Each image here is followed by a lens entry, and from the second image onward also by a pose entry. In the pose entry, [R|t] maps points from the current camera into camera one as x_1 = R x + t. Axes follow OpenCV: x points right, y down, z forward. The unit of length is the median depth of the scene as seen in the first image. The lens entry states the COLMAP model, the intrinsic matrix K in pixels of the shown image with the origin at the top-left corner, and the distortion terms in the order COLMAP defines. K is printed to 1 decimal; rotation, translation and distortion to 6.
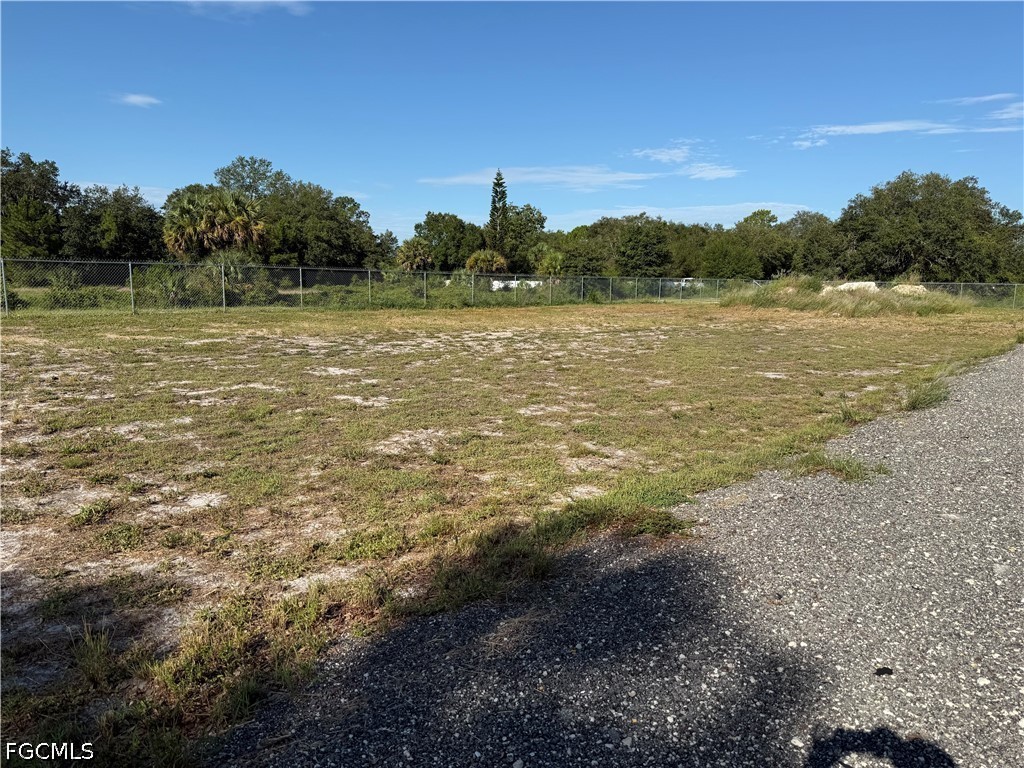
lens RADIAL K [[733.6, 0, 505.6], [0, 733.6, 384.2], [0, 0, 1]] dist [0.000063, 0.010891]
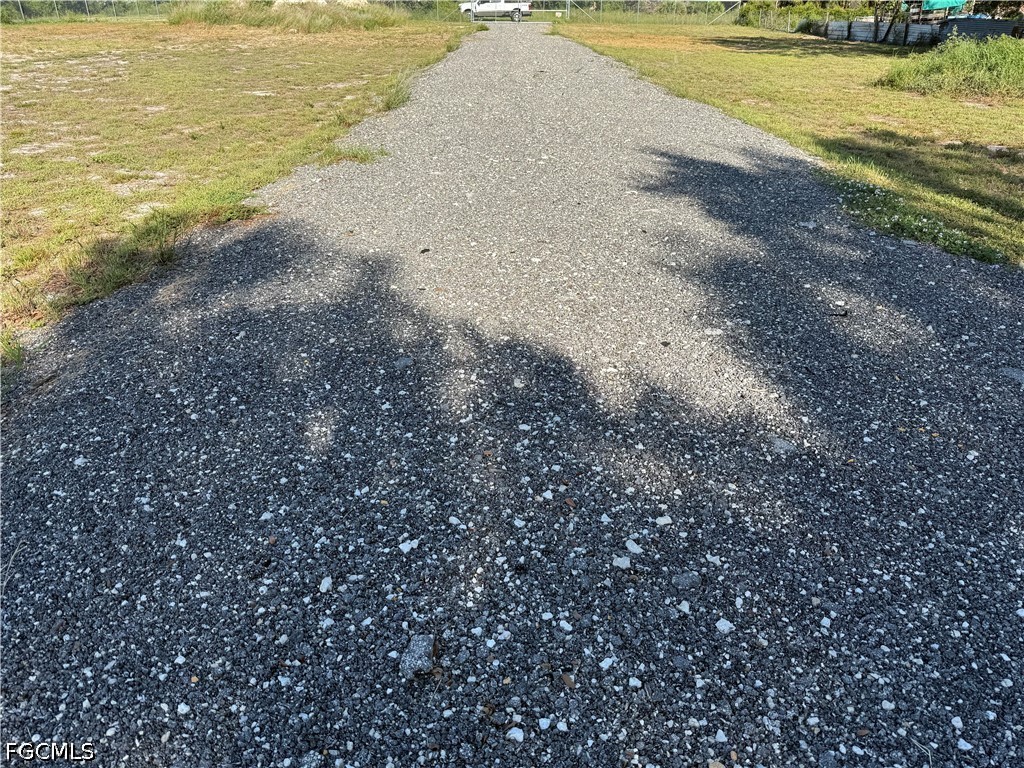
lens RADIAL K [[733.6, 0, 505.6], [0, 733.6, 384.2], [0, 0, 1]] dist [0.000063, 0.010891]
pose [[0.772767, -0.299688, 0.559480, -0.069194], [0.090630, 0.924573, 0.370070, 0.014773], [-0.628185, -0.235272, 0.741640, -0.078498]]
